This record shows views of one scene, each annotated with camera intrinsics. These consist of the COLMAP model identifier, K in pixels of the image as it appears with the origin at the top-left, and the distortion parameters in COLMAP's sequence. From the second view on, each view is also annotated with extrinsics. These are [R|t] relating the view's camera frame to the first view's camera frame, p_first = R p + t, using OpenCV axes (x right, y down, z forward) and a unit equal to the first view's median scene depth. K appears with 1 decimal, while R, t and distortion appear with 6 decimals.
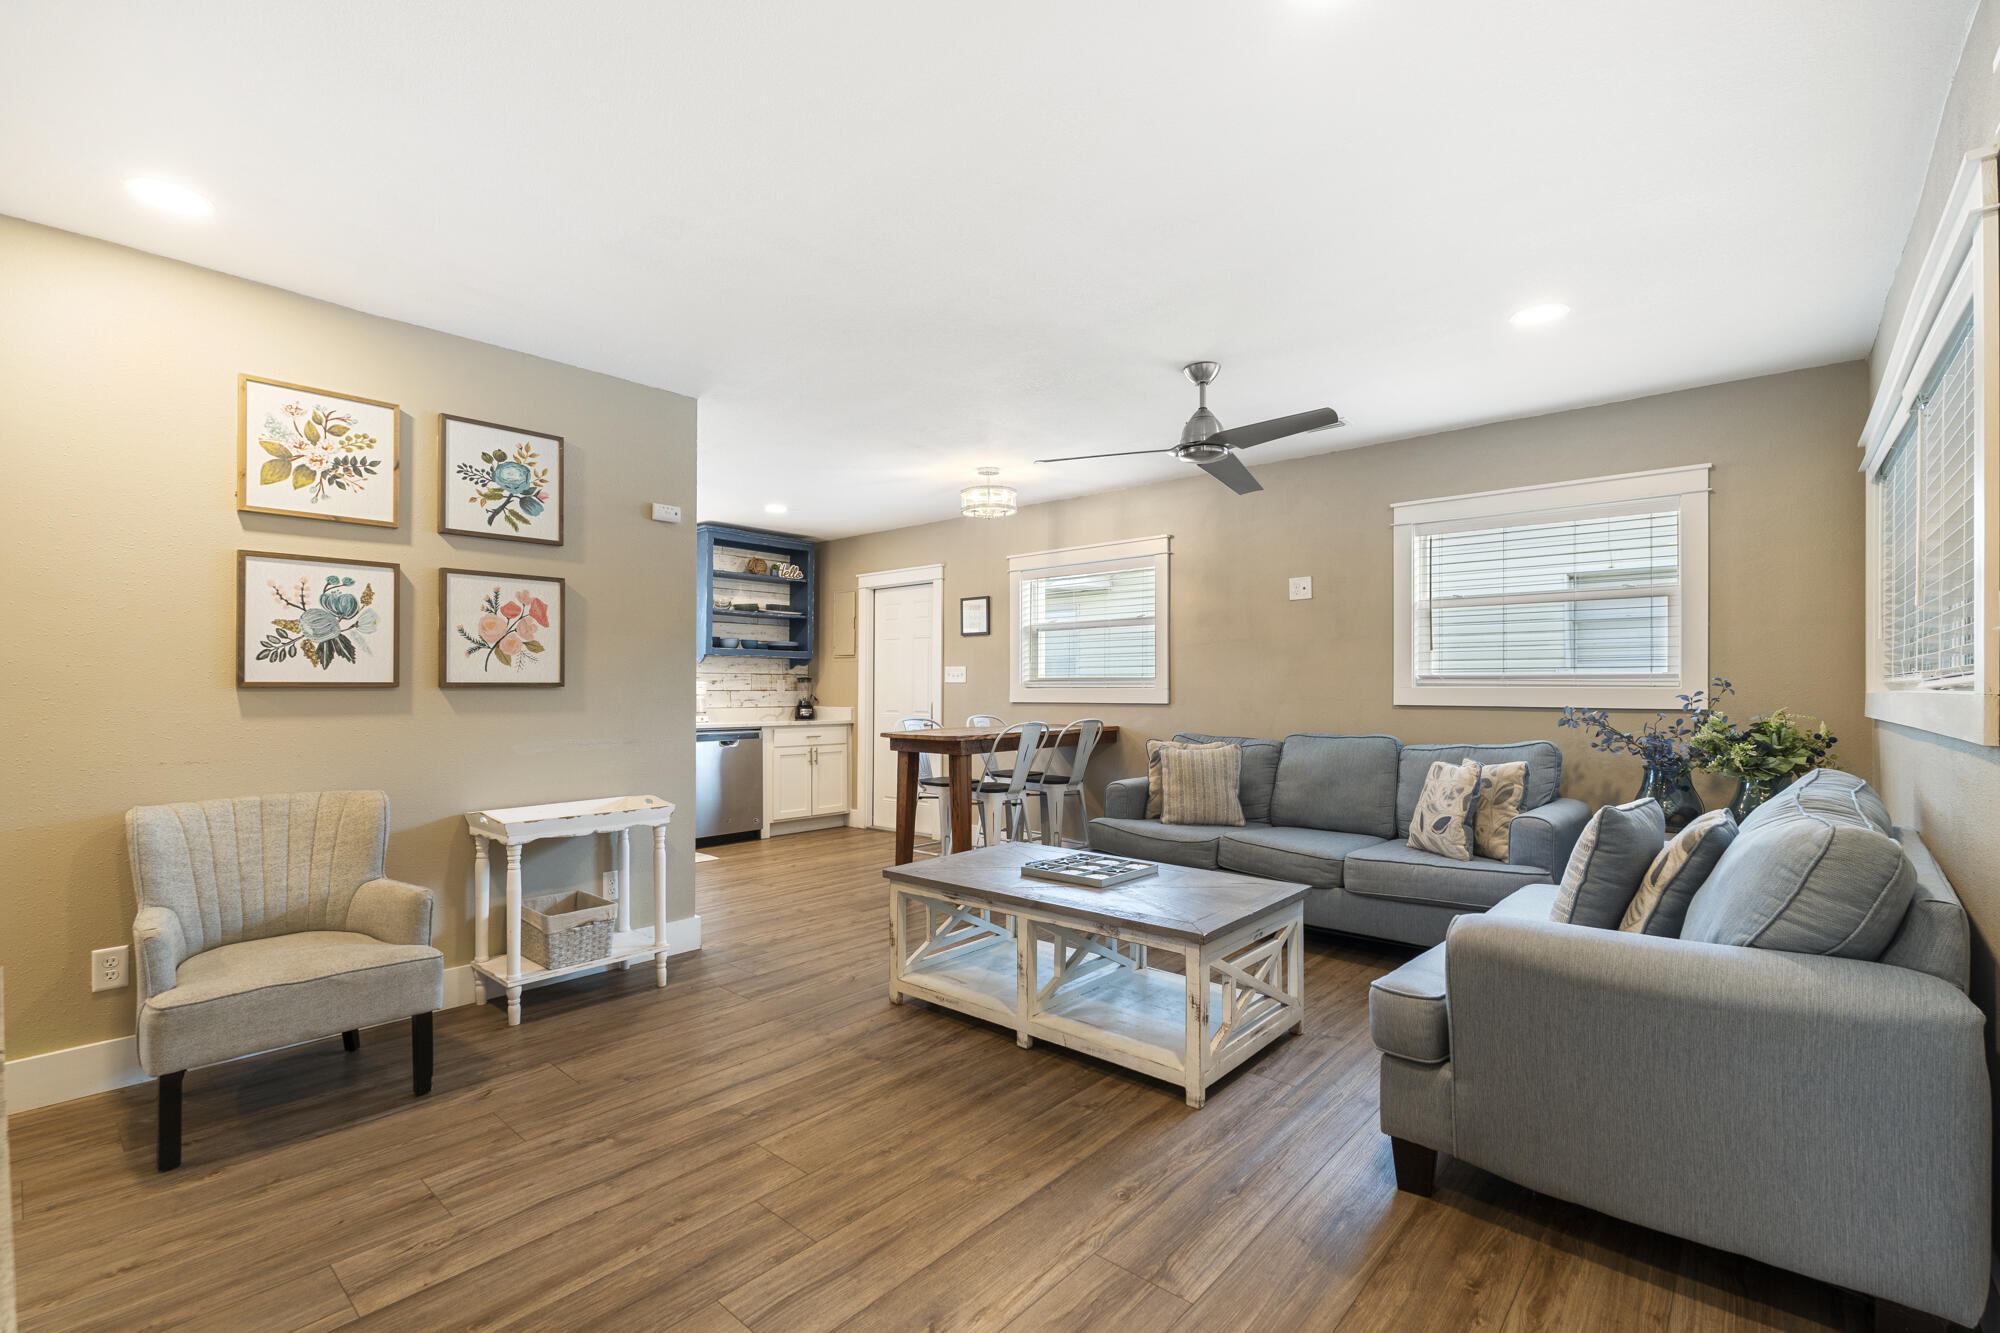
lens RADIAL K [[887.0, 0, 1000.9], [0, 887.0, 676.9], [0, 0, 1]] dist [-0.004434, 0.000206]
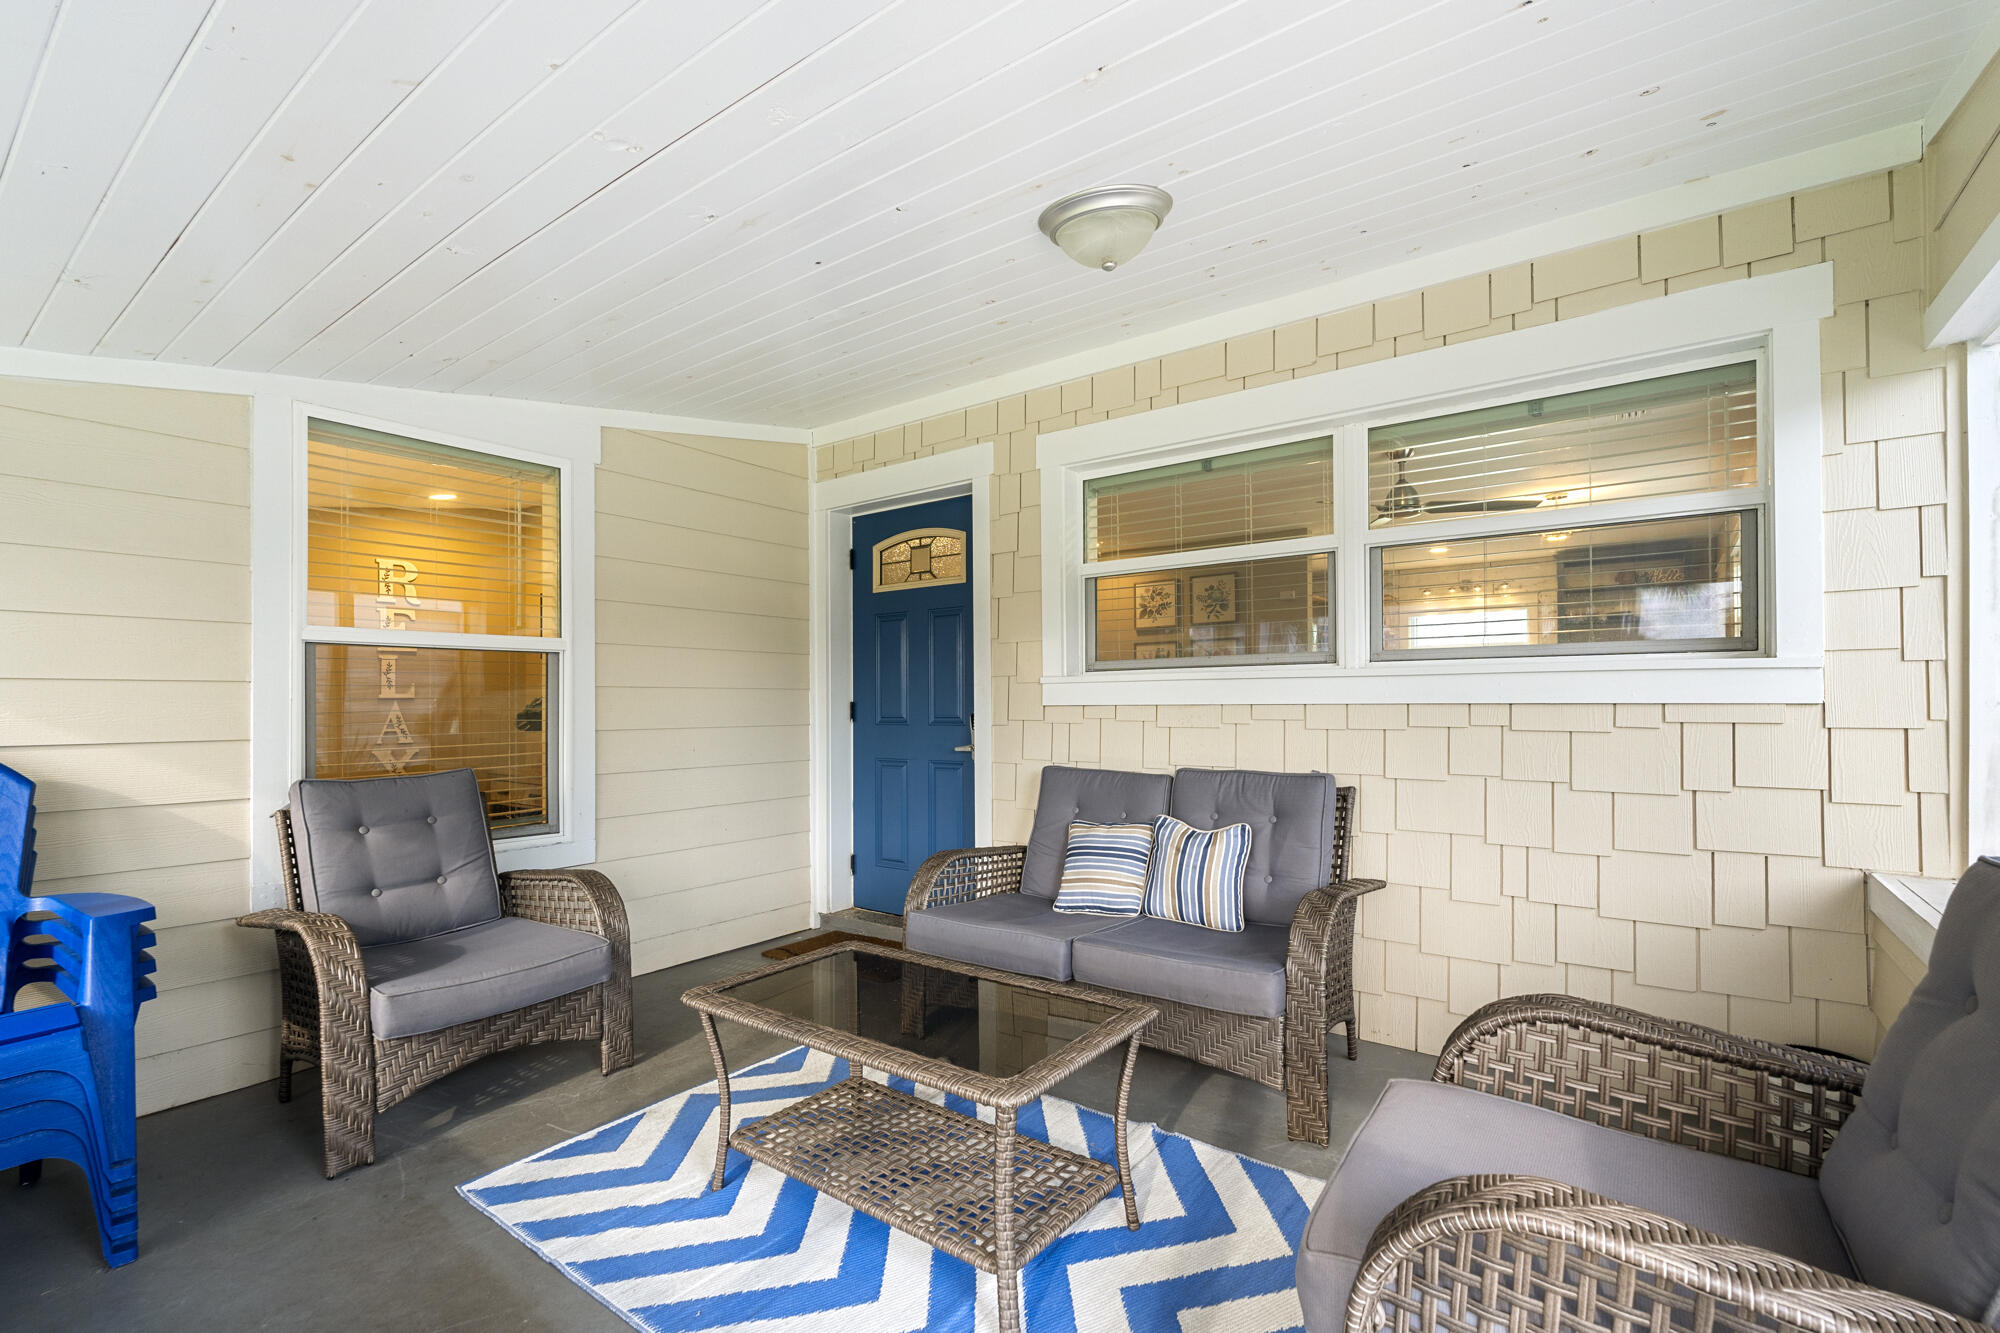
lens RADIAL K [[887.0, 0, 1001.0], [0, 887.0, 684.1], [0, 0, 1]] dist [-0.004434, 0.000206]
pose [[0.082130, -0.022908, -0.996358, 1.465496], [0.023165, 0.999510, -0.021071, 0.030529], [0.996352, -0.021350, 0.082621, 0.231321]]
